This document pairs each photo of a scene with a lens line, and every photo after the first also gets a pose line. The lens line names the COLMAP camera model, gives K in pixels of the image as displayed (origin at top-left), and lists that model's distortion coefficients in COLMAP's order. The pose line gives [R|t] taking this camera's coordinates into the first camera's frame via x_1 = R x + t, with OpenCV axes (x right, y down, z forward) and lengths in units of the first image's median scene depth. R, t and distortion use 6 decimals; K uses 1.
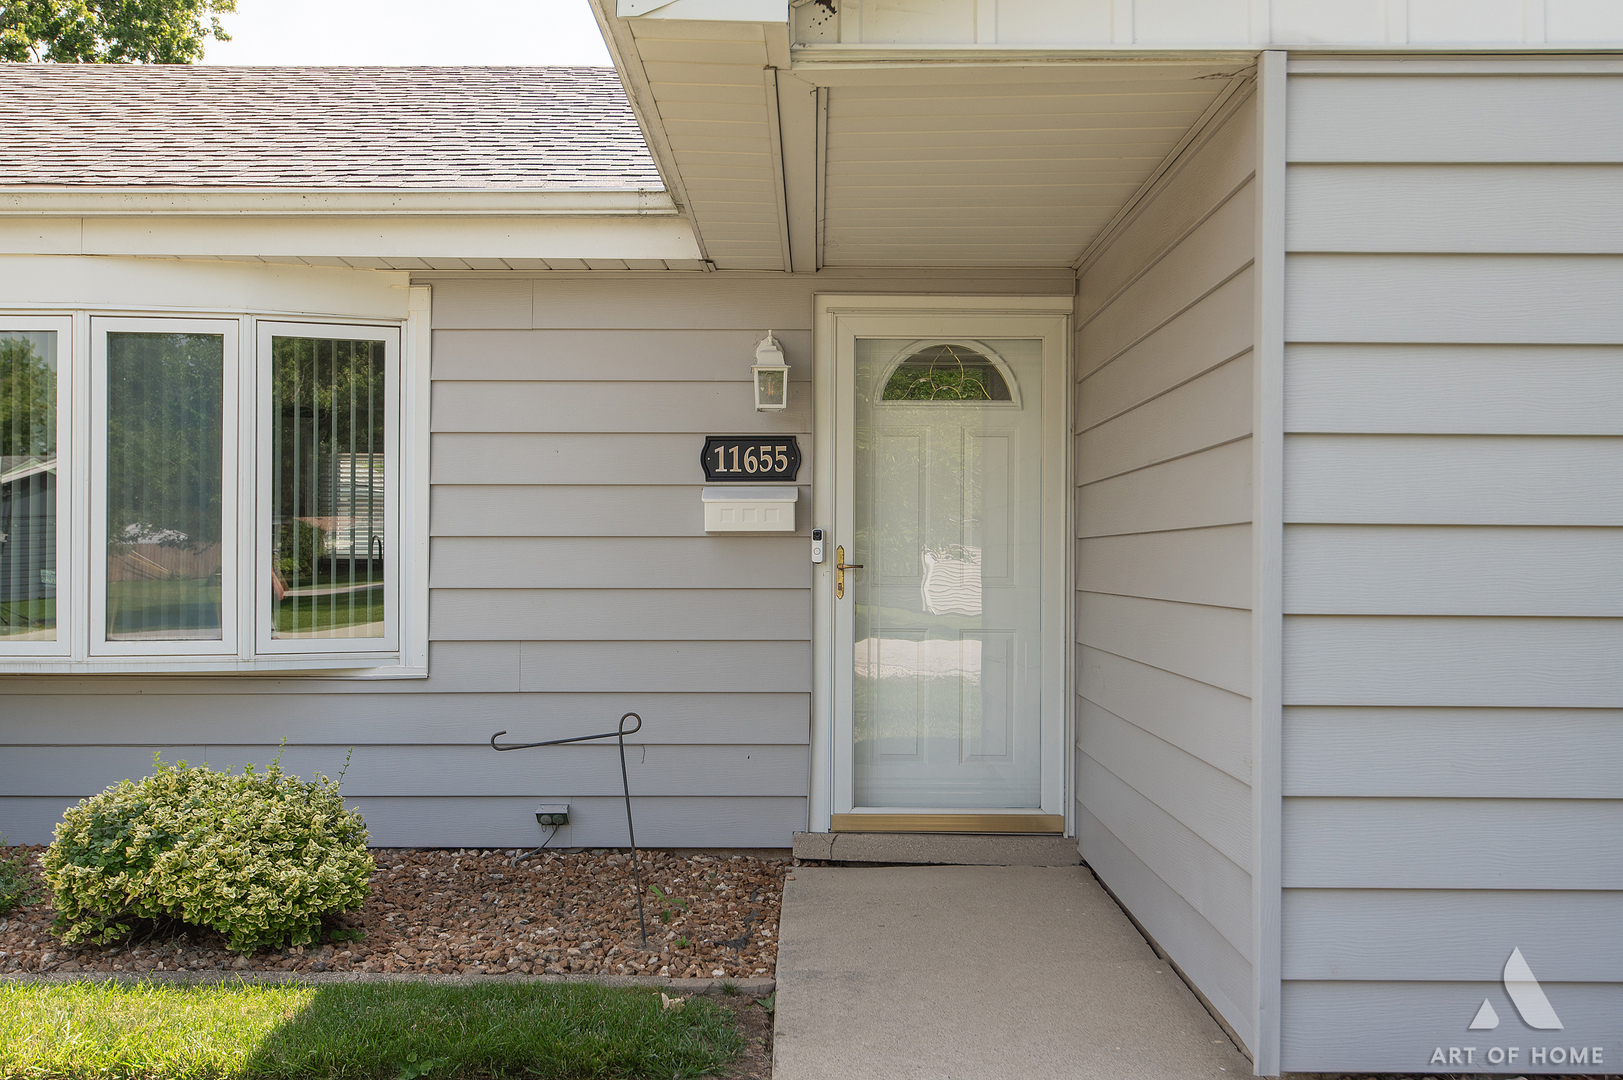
lens RADIAL K [[1583.8, 0, 811.5], [0, 1583.8, 540.0], [0, 0, 1]] dist [0.008930, 0.004882]
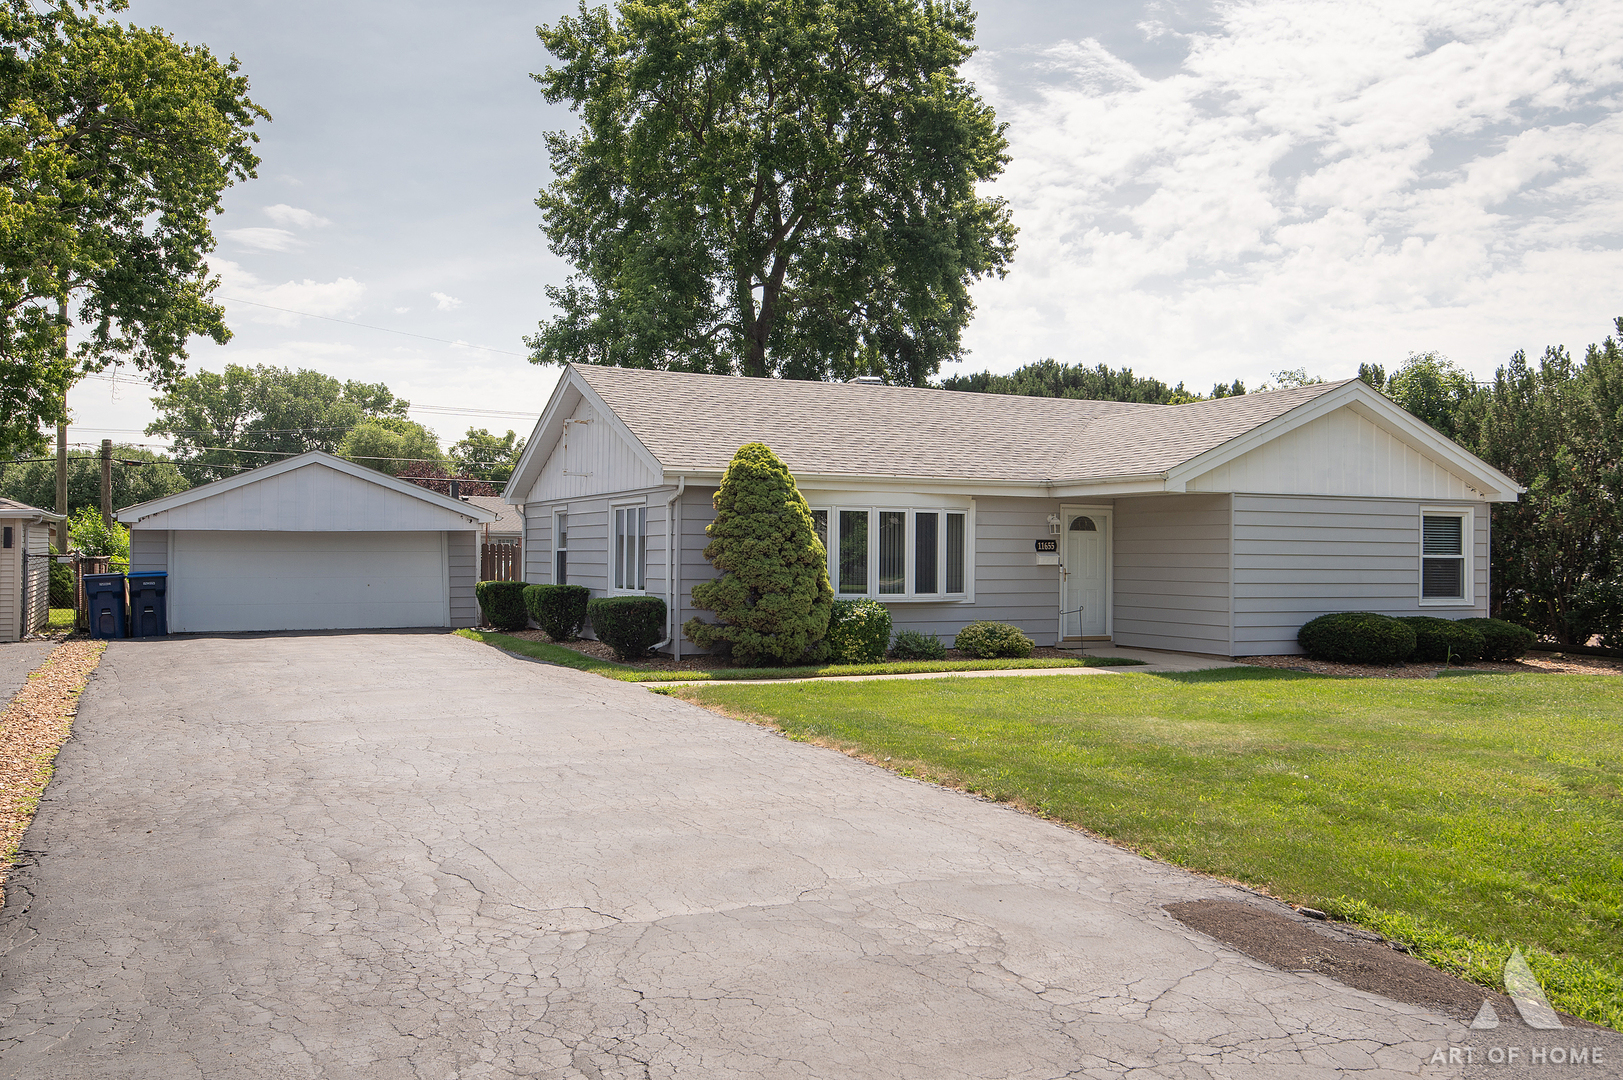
lens RADIAL K [[1483.2, 0, 811.5], [0, 1483.2, 540.0], [0, 0, 1]] dist [-0.009417, -0.003535]
pose [[0.901786, 0.007910, 0.432111, -2.132503], [-0.008733, 0.999962, -0.000078, -0.060486], [-0.432095, -0.003704, 0.901820, -2.036114]]
